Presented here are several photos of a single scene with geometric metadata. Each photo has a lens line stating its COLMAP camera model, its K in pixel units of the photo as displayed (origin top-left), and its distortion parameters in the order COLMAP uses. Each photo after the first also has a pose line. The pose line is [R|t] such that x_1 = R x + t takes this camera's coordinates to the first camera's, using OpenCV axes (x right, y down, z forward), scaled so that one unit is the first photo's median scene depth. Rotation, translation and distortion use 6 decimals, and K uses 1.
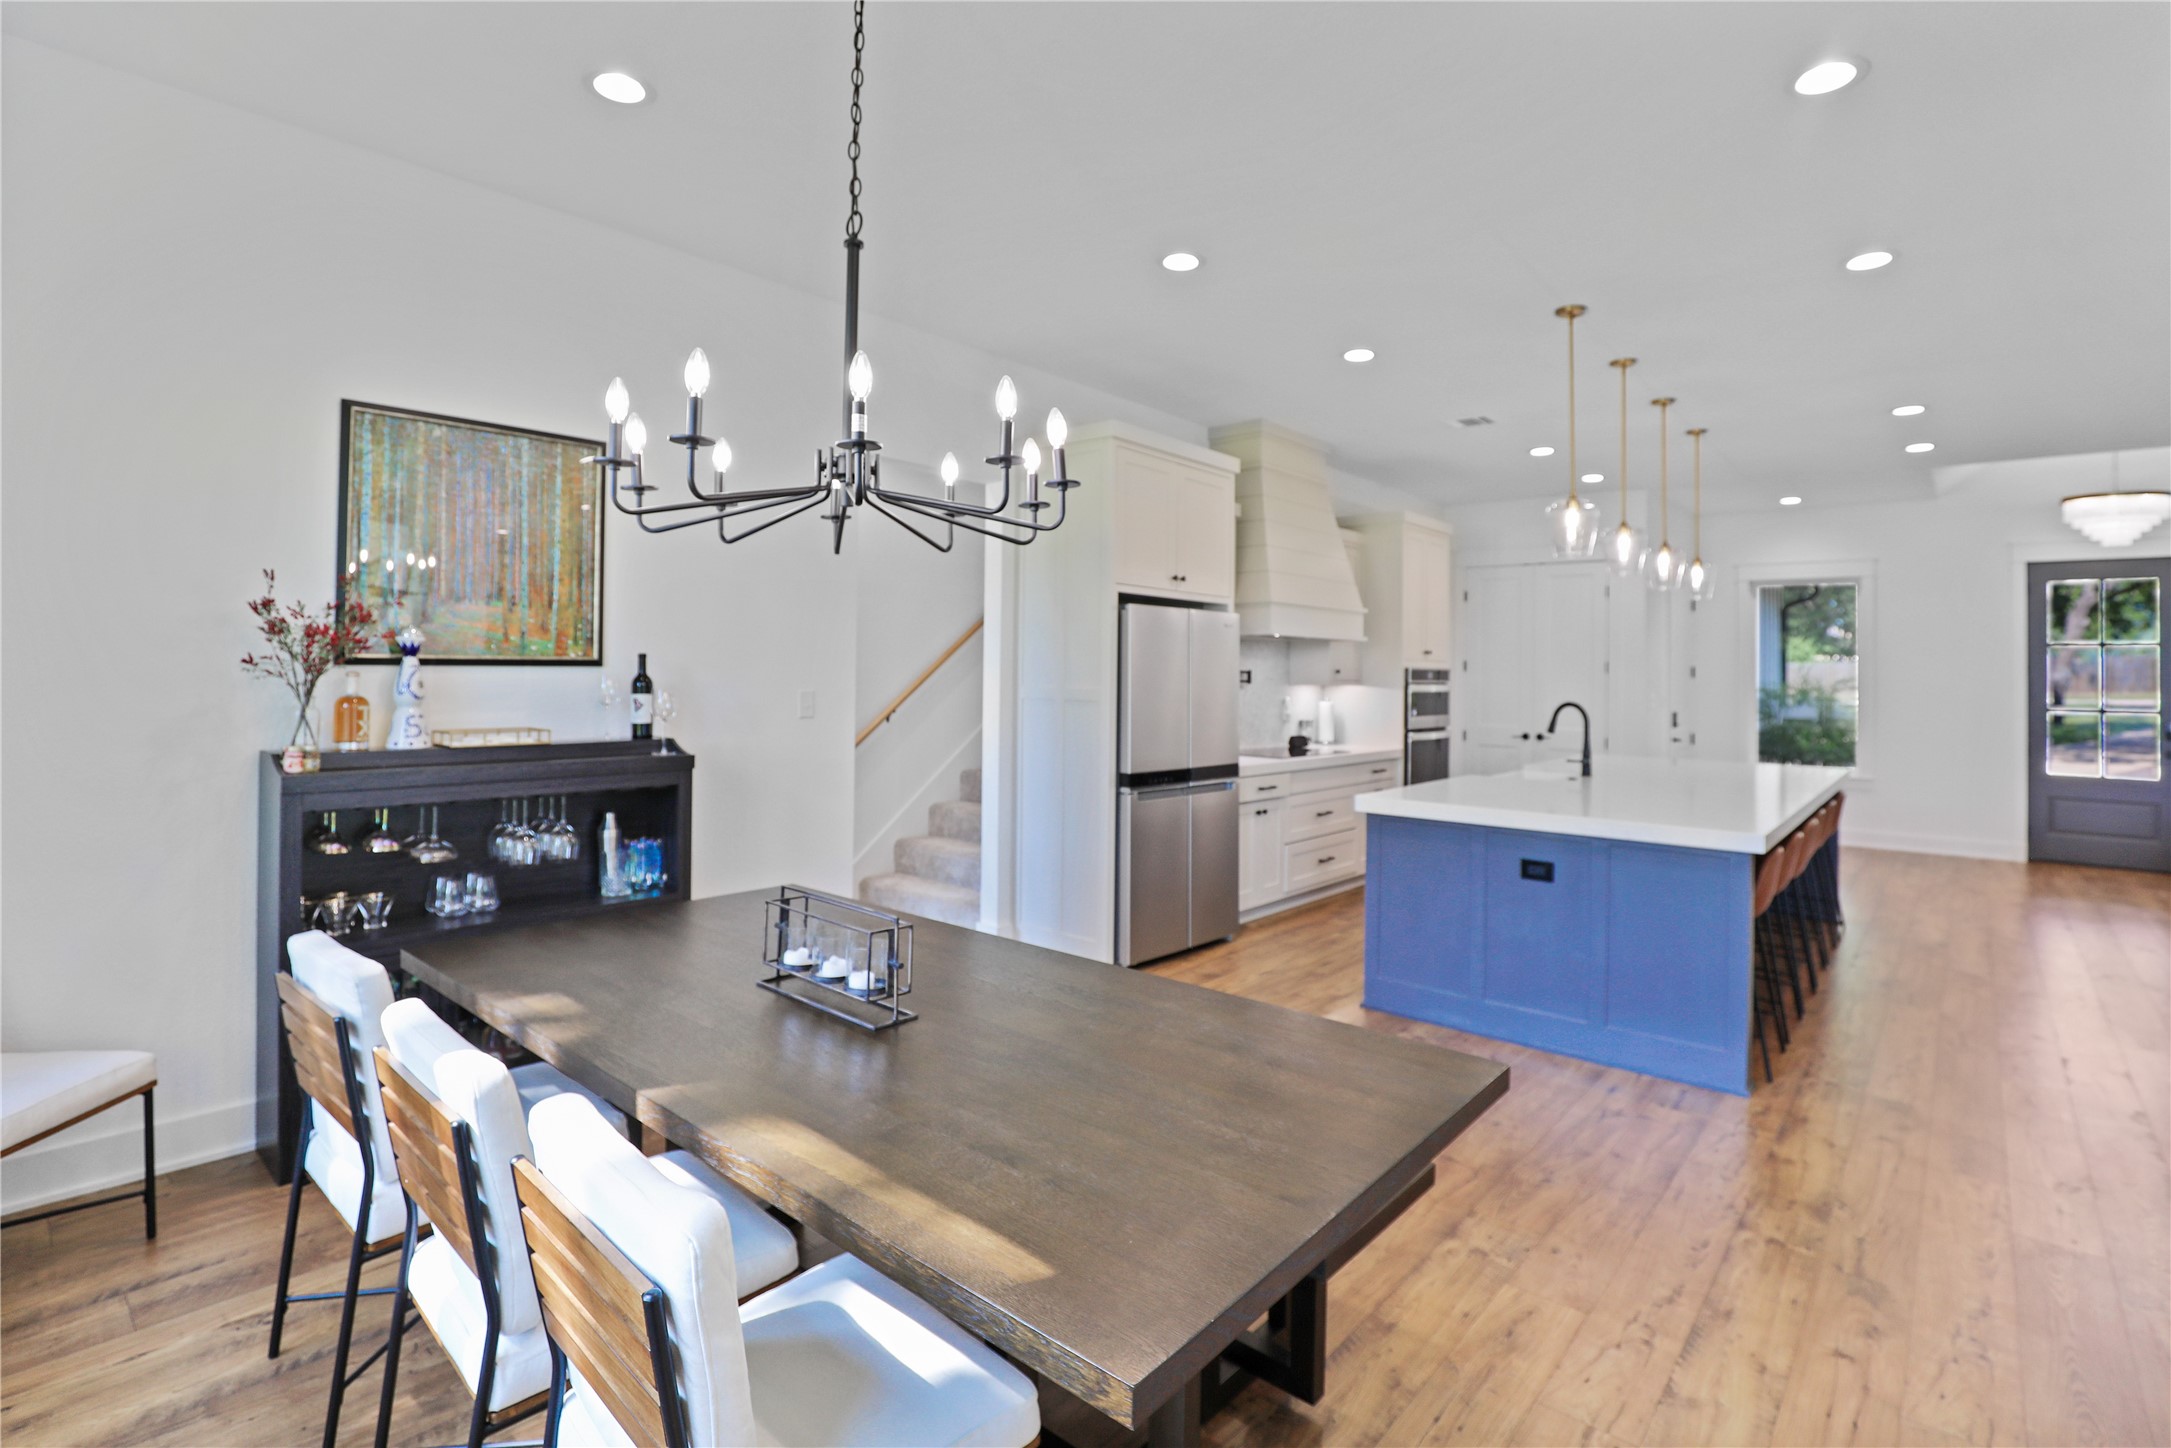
lens RADIAL K [[995.1, 0, 1102.7], [0, 995.1, 678.4], [0, 0, 1]] dist [-0.033369, 0.007157]
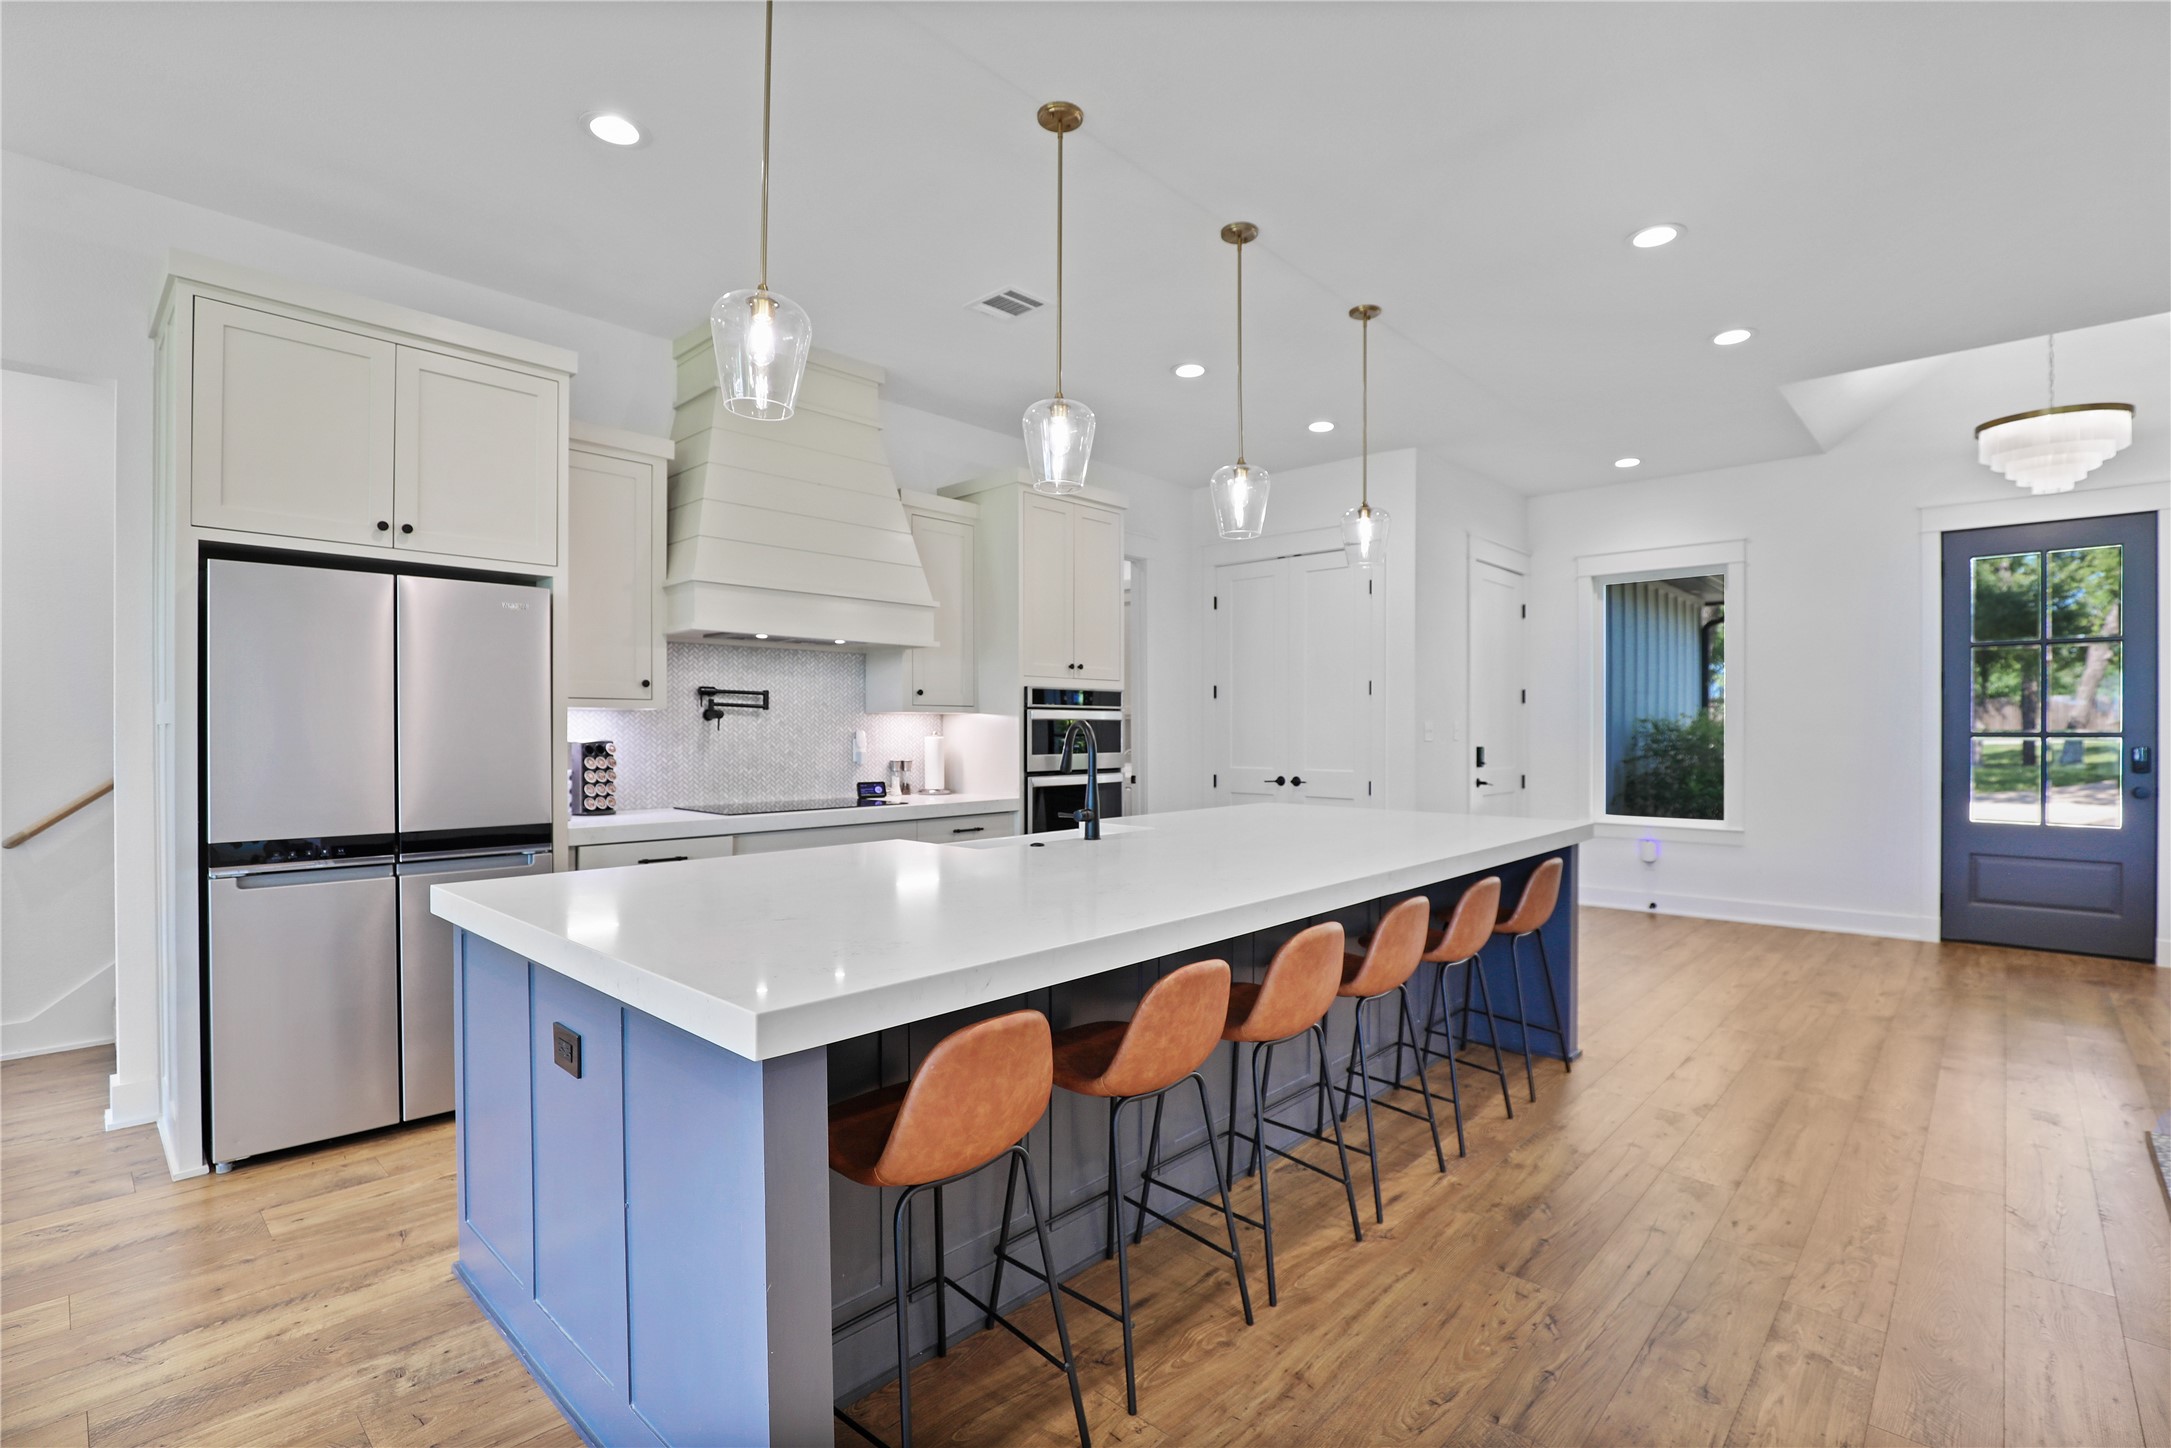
lens RADIAL K [[995.1, 0, 1112.7], [0, 995.1, 735.8], [0, 0, 1]] dist [-0.033369, 0.007157]
pose [[0.999860, -0.012895, -0.010628, 0.381660], [0.012956, 0.999900, 0.005633, 0.022694], [0.010554, -0.005770, 0.999928, 0.290862]]
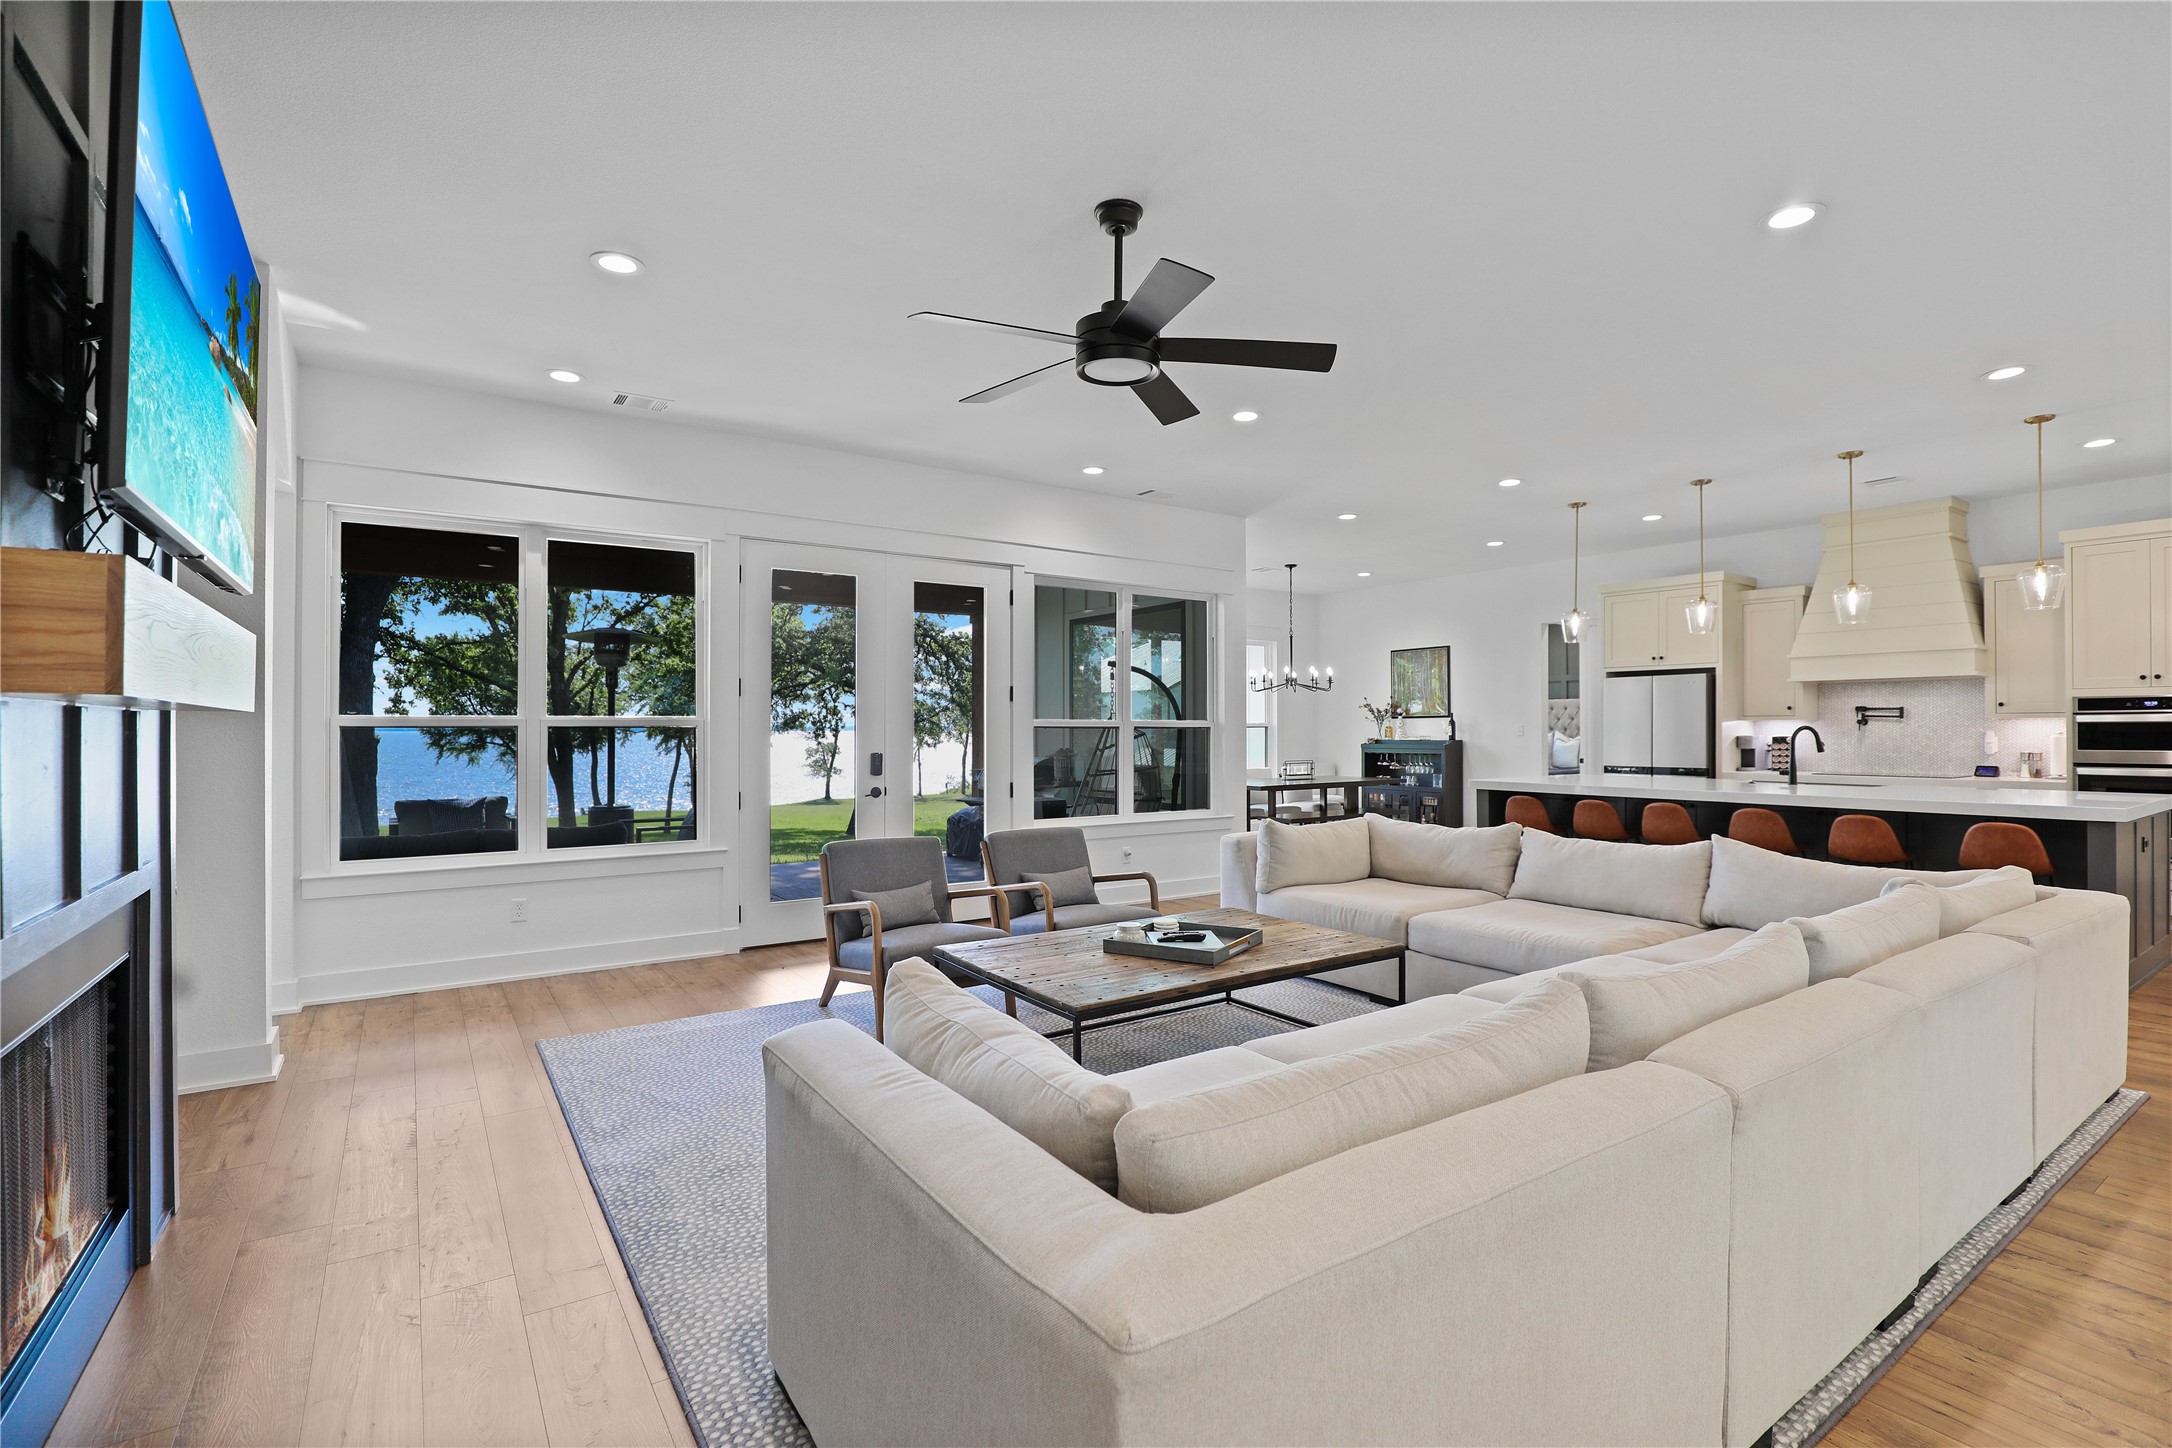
lens RADIAL K [[995.5, 0, 1093.3], [0, 995.5, 722.4], [0, 0, 1]] dist [-0.033369, 0.007157]
pose [[-0.229191, -0.017749, -0.973220, 1.413902], [-0.001661, 0.999839, -0.017843, 0.031581], [0.973380, -0.002473, -0.229184, 0.321739]]
